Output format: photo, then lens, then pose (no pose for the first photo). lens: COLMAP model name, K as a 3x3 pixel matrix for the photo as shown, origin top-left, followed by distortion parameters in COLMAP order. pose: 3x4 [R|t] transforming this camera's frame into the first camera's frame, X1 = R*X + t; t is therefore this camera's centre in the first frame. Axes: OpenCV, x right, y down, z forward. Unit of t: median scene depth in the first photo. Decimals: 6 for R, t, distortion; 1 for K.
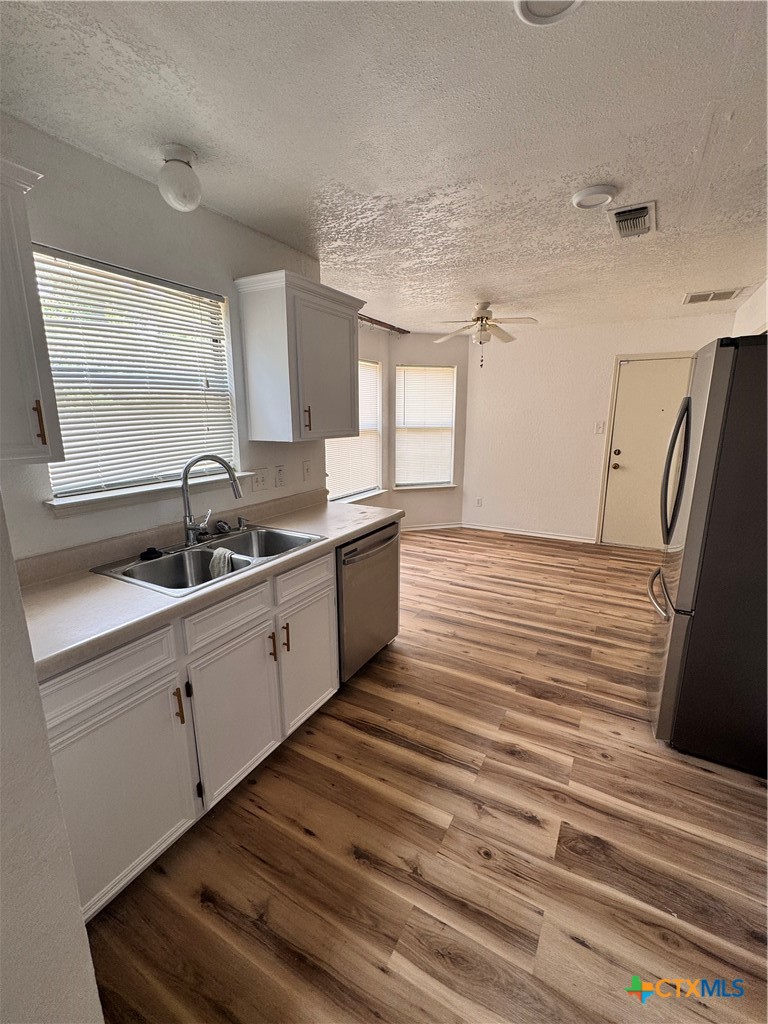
lens RADIAL K [[440.8, 0, 384.0], [0, 440.8, 511.3], [0, 0, 1]] dist [-0.000294, 0.000352]
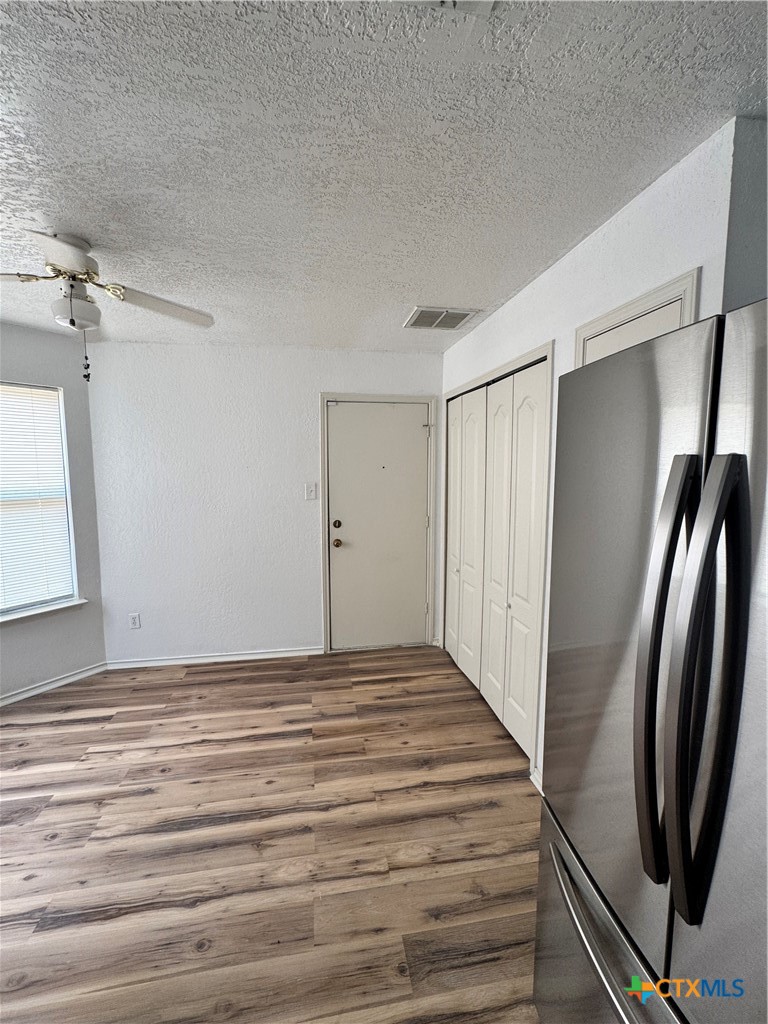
lens RADIAL K [[441.4, 0, 384.0], [0, 441.4, 511.0], [0, 0, 1]] dist [-0.000286, 0.000560]
pose [[0.776045, -0.066036, 0.627210, 0.245127], [0.136286, 0.988565, -0.064544, -0.176822], [-0.615776, 0.135569, 0.776171, 0.699384]]
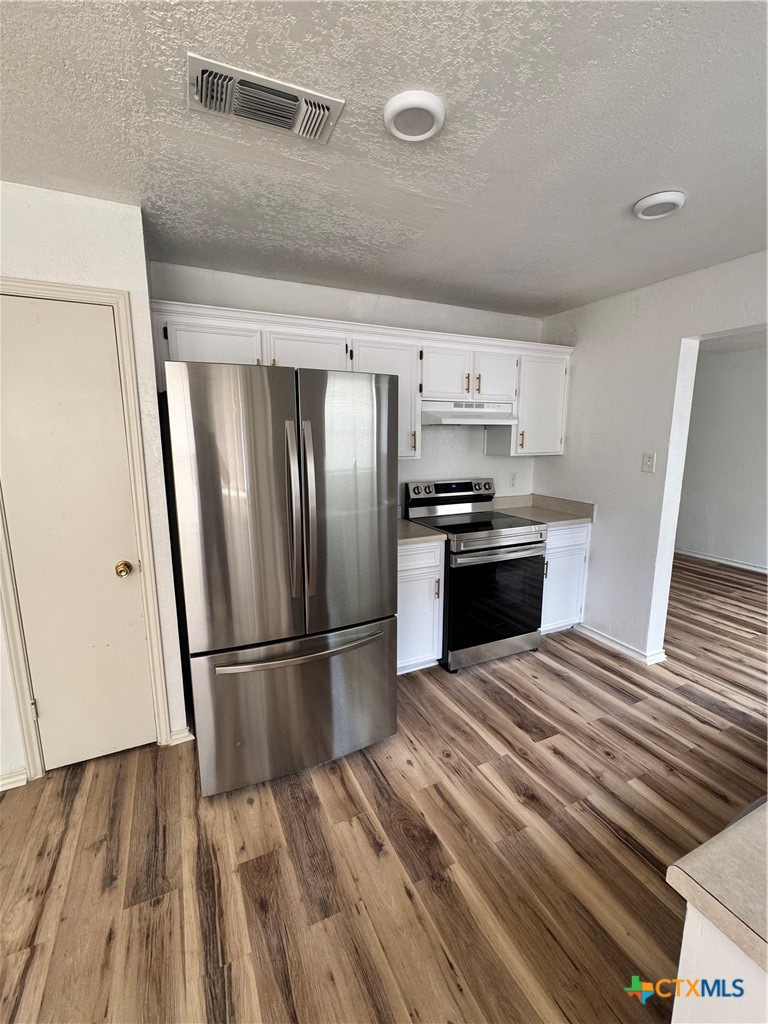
lens RADIAL K [[440.8, 0, 384.0], [0, 440.8, 511.3], [0, 0, 1]] dist [-0.000294, 0.000352]
pose [[-0.820244, -0.098997, 0.563382, 0.060282], [0.124153, 0.930620, 0.344286, -0.282707], [-0.558377, 0.352344, -0.751045, 1.229167]]
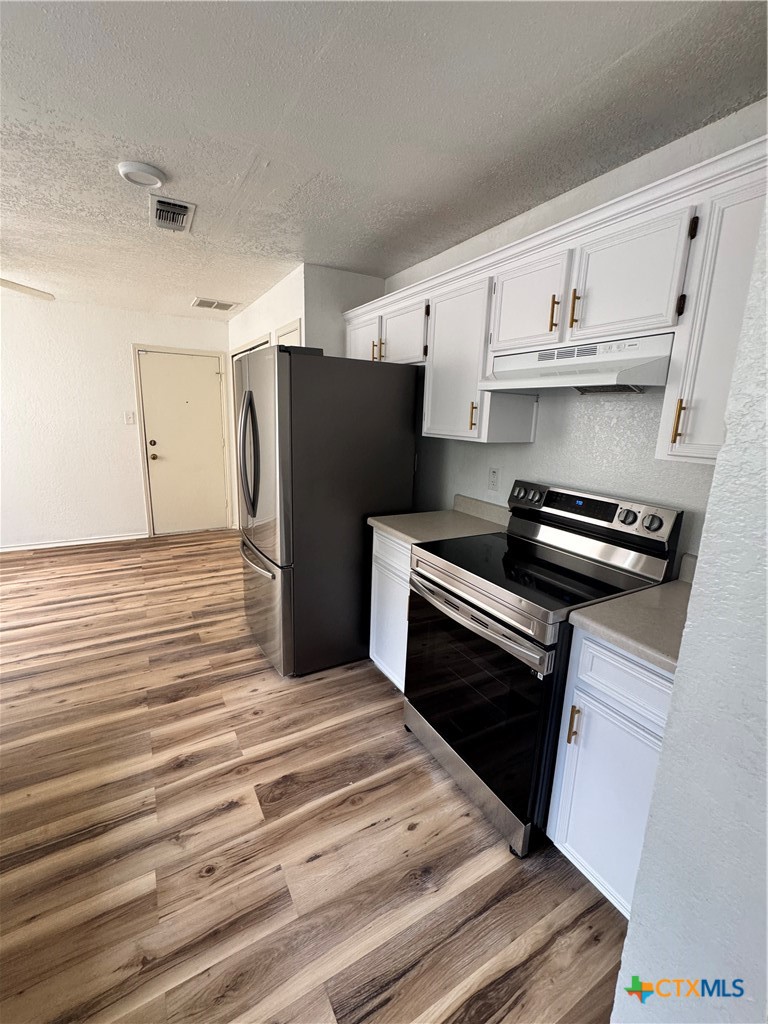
lens RADIAL K [[440.8, 0, 384.0], [0, 440.8, 511.3], [0, 0, 1]] dist [-0.000294, 0.000352]
pose [[0.508055, -0.169709, 0.844440, -0.136170], [0.155466, 0.982363, 0.103891, -0.007056], [-0.847178, 0.078500, 0.525478, 0.075226]]
